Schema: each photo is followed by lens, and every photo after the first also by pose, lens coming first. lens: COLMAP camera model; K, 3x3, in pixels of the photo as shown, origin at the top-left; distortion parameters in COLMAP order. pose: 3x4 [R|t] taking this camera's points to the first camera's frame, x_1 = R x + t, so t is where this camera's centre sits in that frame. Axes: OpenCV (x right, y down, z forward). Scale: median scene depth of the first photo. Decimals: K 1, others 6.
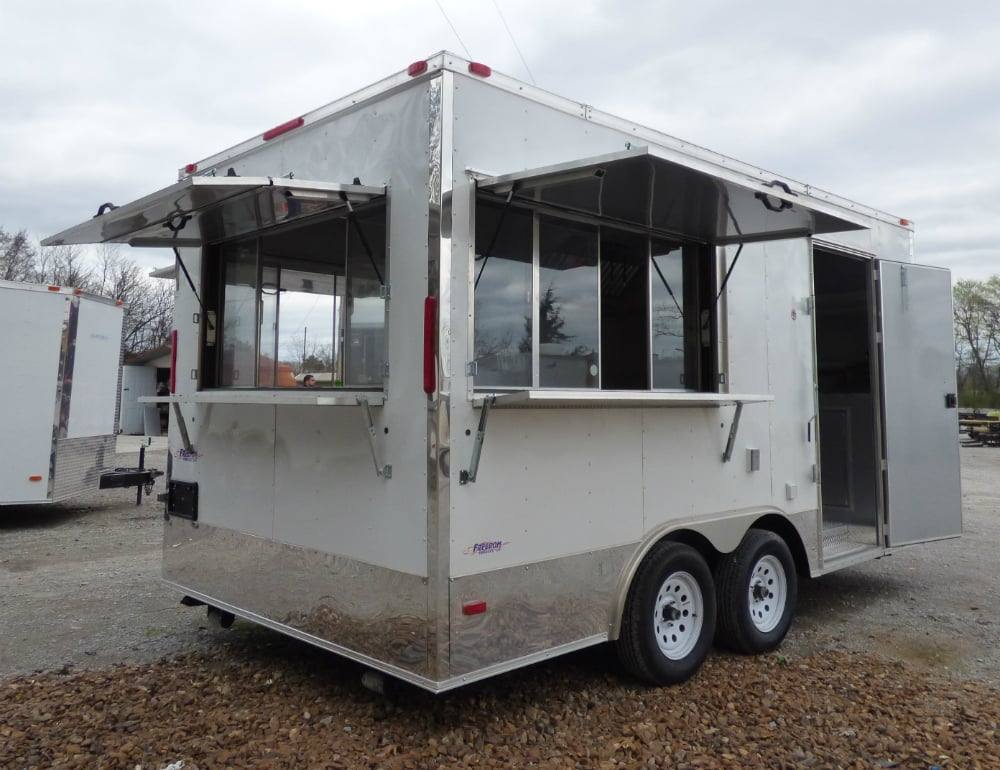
lens RADIAL K [[862.6, 0, 584.0], [0, 862.6, 338.6], [0, 0, 1]] dist [-0.017630, 0.009040]
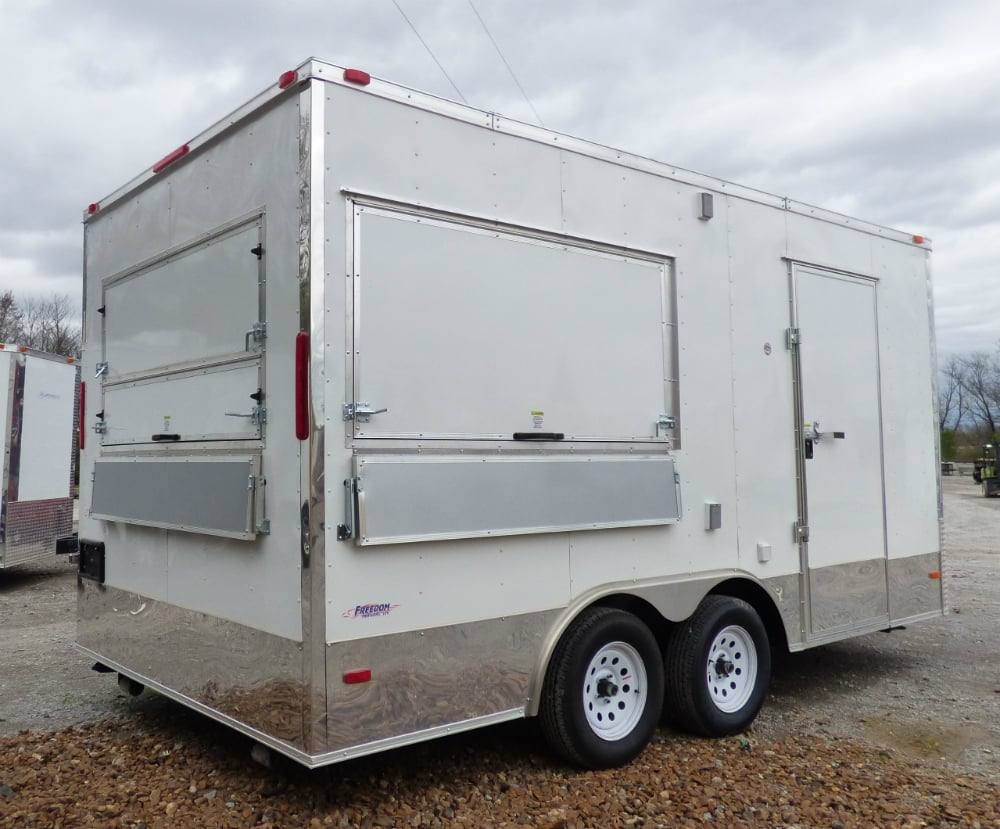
lens RADIAL K [[944.6, 0, 494.6], [0, 944.6, 421.5], [0, 0, 1]] dist [-0.009572, 0.000000]
pose [[0.992105, -0.017847, -0.124134, 0.115135], [0.021391, 0.999399, 0.027272, 0.017039], [0.123573, -0.029712, 0.991891, 0.034251]]
